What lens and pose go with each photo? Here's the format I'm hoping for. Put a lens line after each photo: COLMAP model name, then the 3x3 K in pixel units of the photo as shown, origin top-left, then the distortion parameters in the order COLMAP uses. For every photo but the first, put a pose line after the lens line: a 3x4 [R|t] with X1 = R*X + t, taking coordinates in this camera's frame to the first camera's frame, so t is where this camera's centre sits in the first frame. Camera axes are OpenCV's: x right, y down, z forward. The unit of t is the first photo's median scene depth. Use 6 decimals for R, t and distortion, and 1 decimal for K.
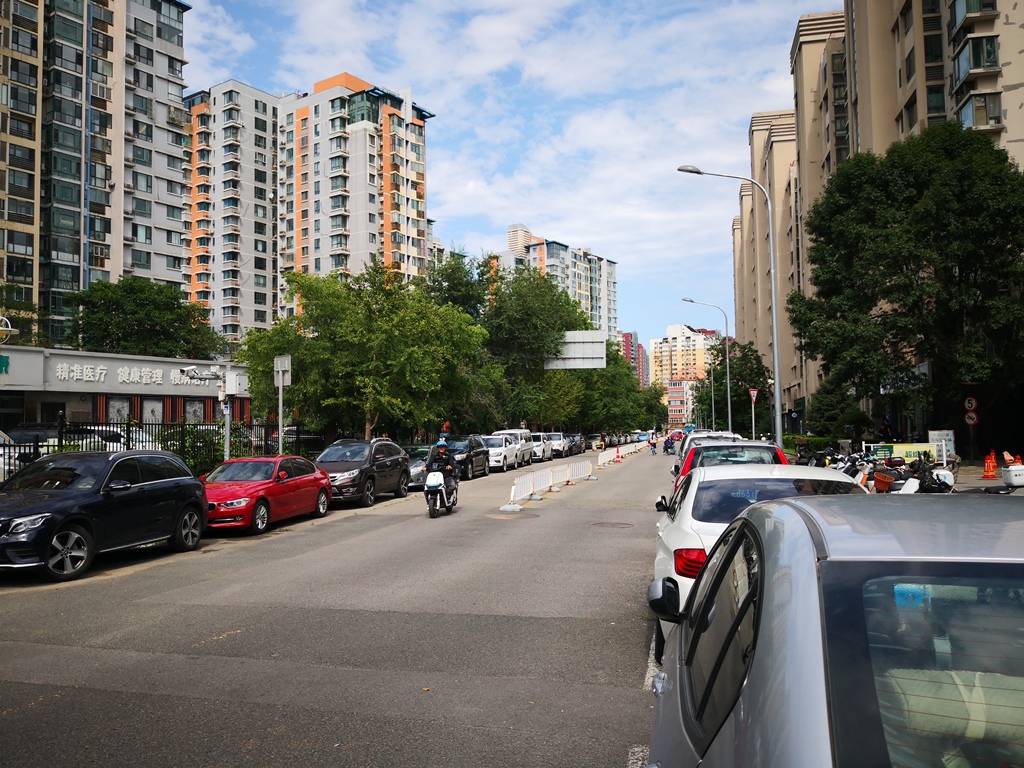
lens RADIAL K [[882.8, 0, 512.0], [0, 882.8, 384.0], [0, 0, 1]] dist [0.011963, -0.010392]
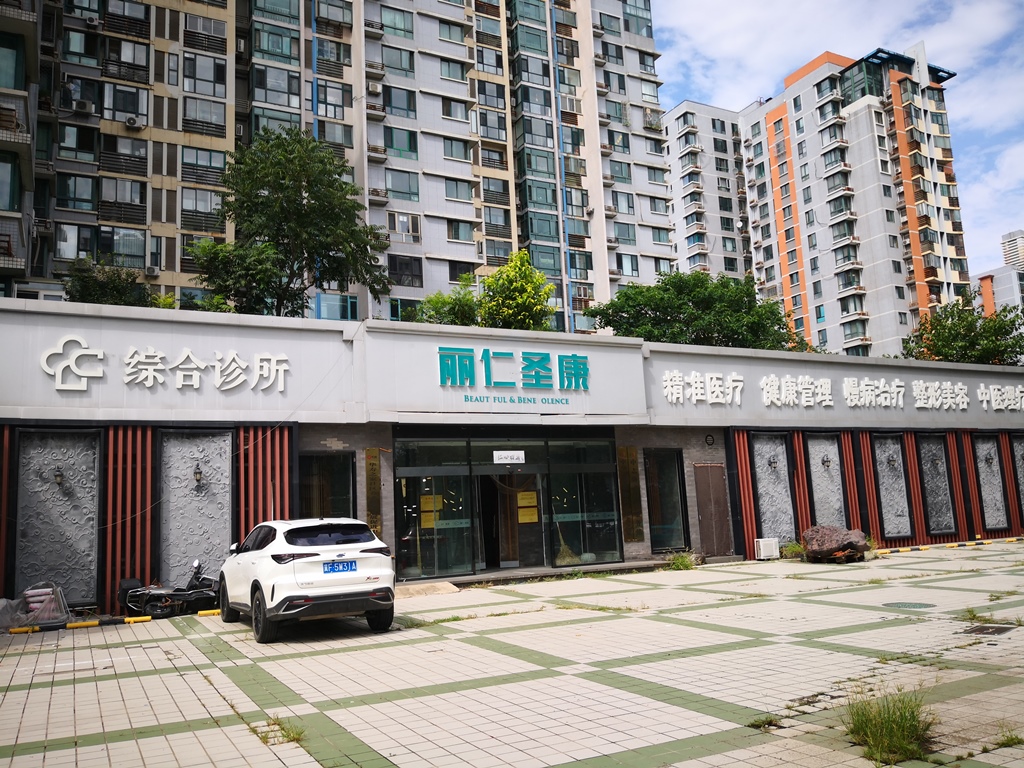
lens RADIAL K [[882.8, 0, 512.0], [0, 882.8, 384.0], [0, 0, 1]] dist [0.011963, -0.010392]
pose [[0.891717, -0.106516, -0.439880, -0.165168], [0.069411, 0.992599, -0.099646, 0.012303], [0.447238, 0.058323, 0.892511, 0.230664]]
